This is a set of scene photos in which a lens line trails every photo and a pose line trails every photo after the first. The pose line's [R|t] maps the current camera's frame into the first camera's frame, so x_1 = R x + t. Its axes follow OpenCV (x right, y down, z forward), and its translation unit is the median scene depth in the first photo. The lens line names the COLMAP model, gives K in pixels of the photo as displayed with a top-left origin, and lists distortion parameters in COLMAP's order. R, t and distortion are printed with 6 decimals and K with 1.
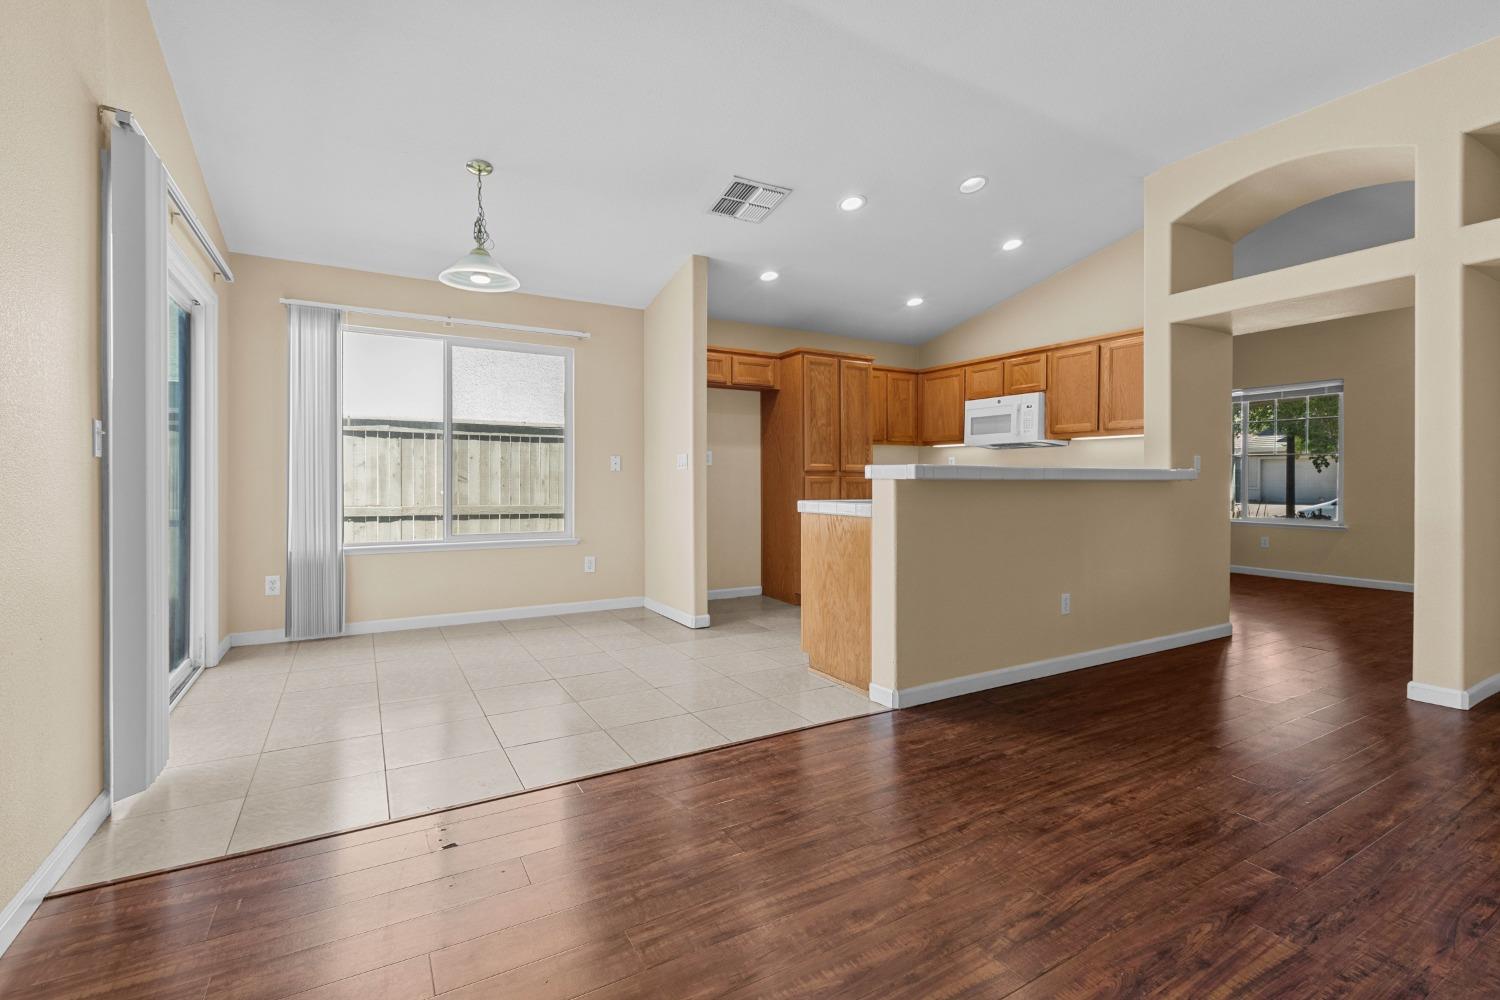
lens RADIAL K [[661.0, 0, 754.4], [0, 661.0, 468.3], [0, 0, 1]] dist [0.001085, 0.000213]
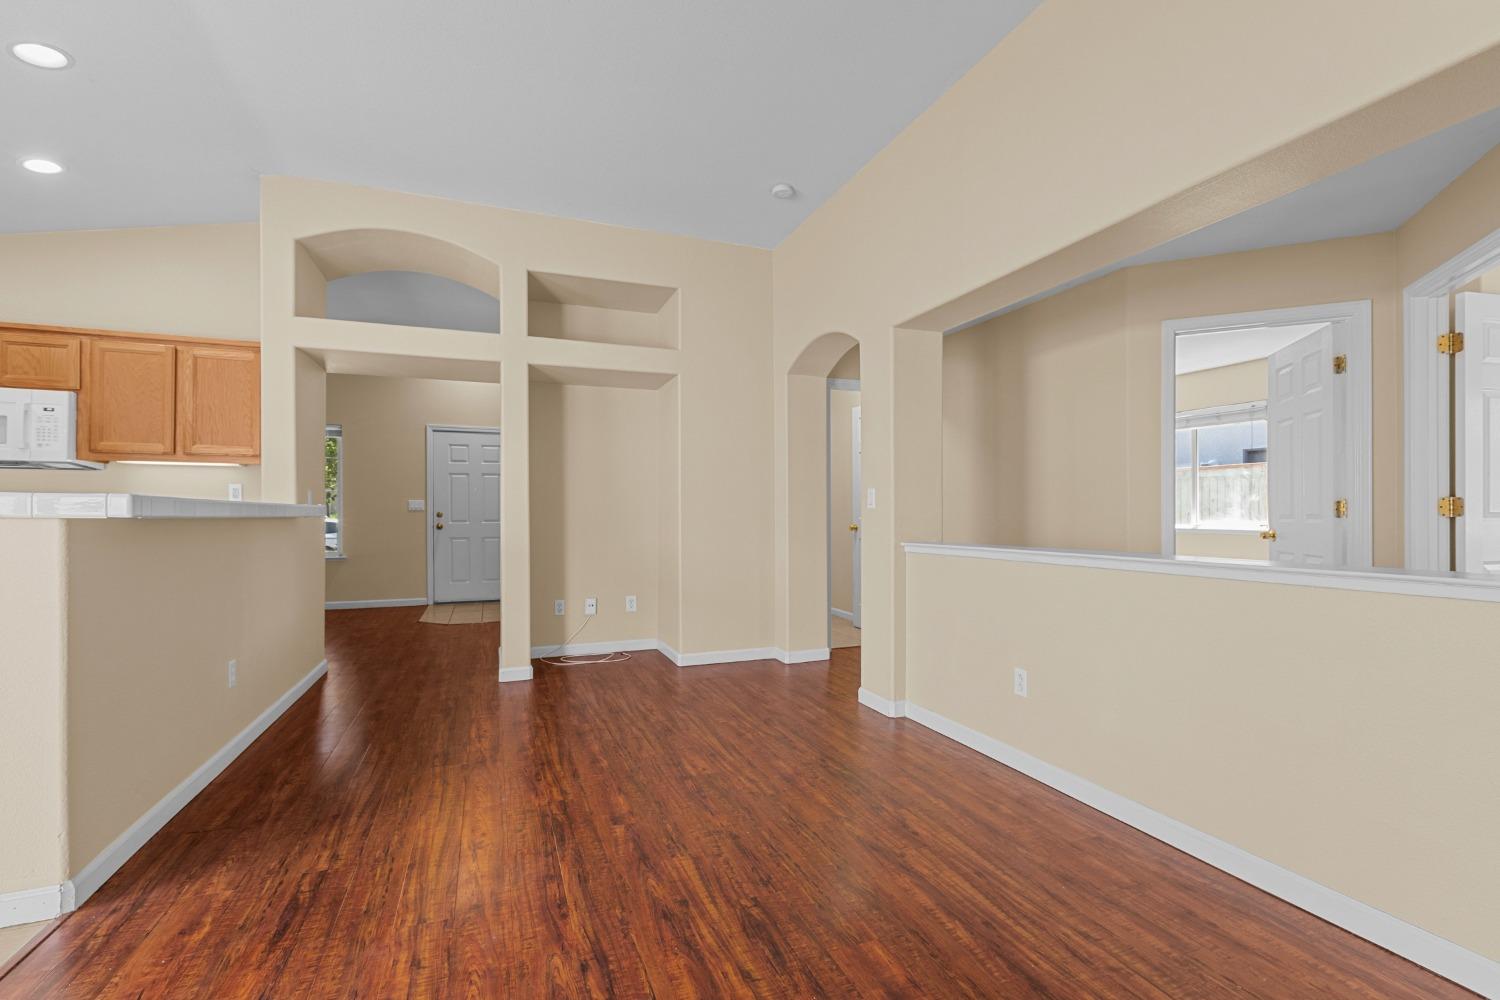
lens RADIAL K [[667.0, 0, 750.2], [0, 667.0, 495.4], [0, 0, 1]] dist [0.002415, -0.000897]
pose [[0.172451, 0.027788, 0.984626, -0.274256], [-0.018106, 0.999523, -0.025037, 0.000268], [-0.984852, -0.013510, 0.172872, 0.316864]]
